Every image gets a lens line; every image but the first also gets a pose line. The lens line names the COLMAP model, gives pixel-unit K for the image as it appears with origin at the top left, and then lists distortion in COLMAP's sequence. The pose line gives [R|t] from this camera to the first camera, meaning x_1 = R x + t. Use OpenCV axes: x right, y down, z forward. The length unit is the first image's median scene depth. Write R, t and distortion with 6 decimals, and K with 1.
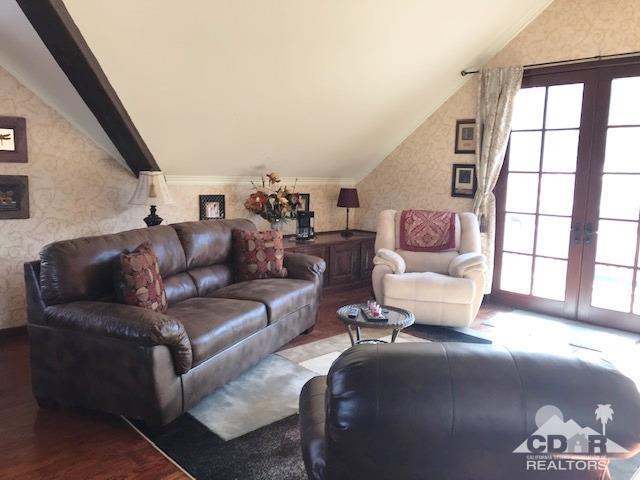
lens RADIAL K [[522.4, 0, 321.3], [0, 522.4, 239.8], [0, 0, 1]] dist [0.025904, -0.028584]
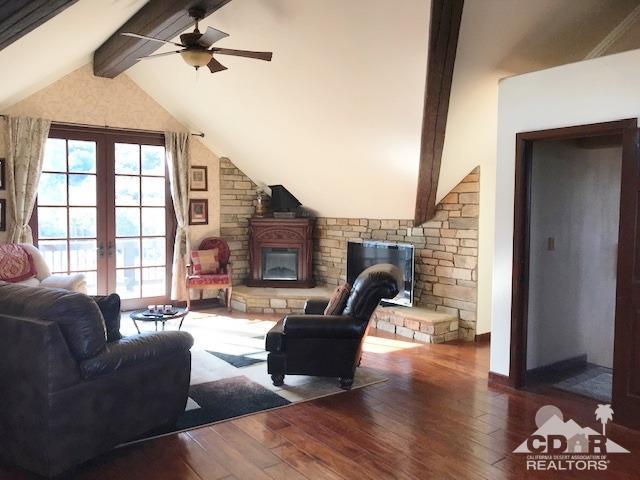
lens RADIAL K [[522.4, 0, 319.8], [0, 522.4, 240.4], [0, 0, 1]] dist [0.025904, -0.028584]
pose [[0.126004, -0.077193, 0.989022, -0.774772], [0.132555, 0.989338, 0.060330, -0.044354], [-0.983134, 0.123498, 0.134892, 0.251943]]
